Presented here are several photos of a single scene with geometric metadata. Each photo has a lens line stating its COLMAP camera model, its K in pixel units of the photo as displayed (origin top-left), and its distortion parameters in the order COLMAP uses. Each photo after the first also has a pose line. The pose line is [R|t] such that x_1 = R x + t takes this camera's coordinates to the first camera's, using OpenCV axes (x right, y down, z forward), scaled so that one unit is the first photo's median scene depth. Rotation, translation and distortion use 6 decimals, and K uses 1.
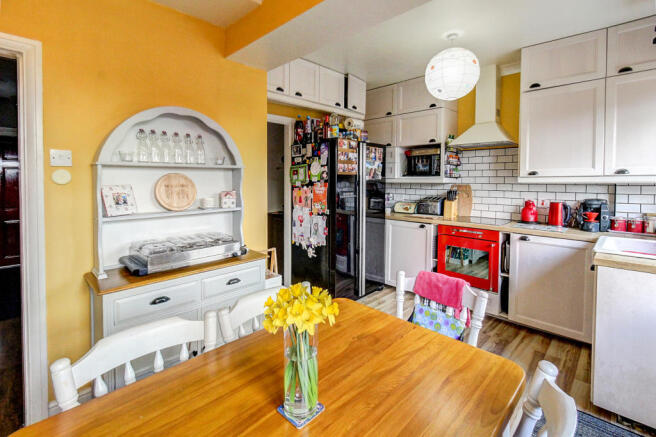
lens RADIAL K [[310.7, 0, 328.8], [0, 310.7, 190.3], [0, 0, 1]] dist [0.002610, 0.000522]
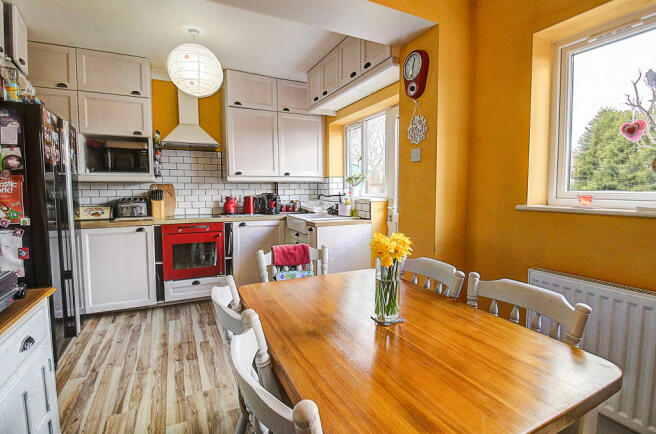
lens RADIAL K [[305.8, 0, 340.2], [0, 305.8, 213.5], [0, 0, 1]] dist [0.000007, -0.010337]
pose [[0.307402, -0.077634, 0.948408, -0.343406], [0.038240, 0.996869, 0.069207, 0.031873], [-0.950811, 0.014993, 0.309408, 0.191760]]
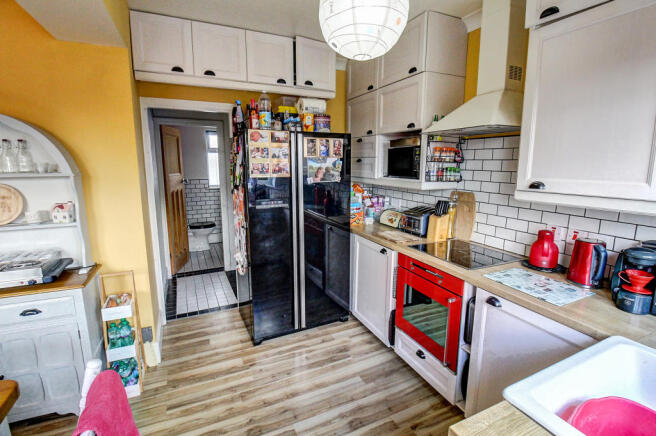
lens RADIAL K [[313.5, 0, 333.7], [0, 313.5, 212.0], [0, 0, 1]] dist [-0.001109, -0.011630]
pose [[0.933542, 0.060711, -0.353288, 0.441693], [-0.015586, 0.991496, 0.129199, -0.062233], [0.358128, -0.115107, 0.926550, 0.308748]]
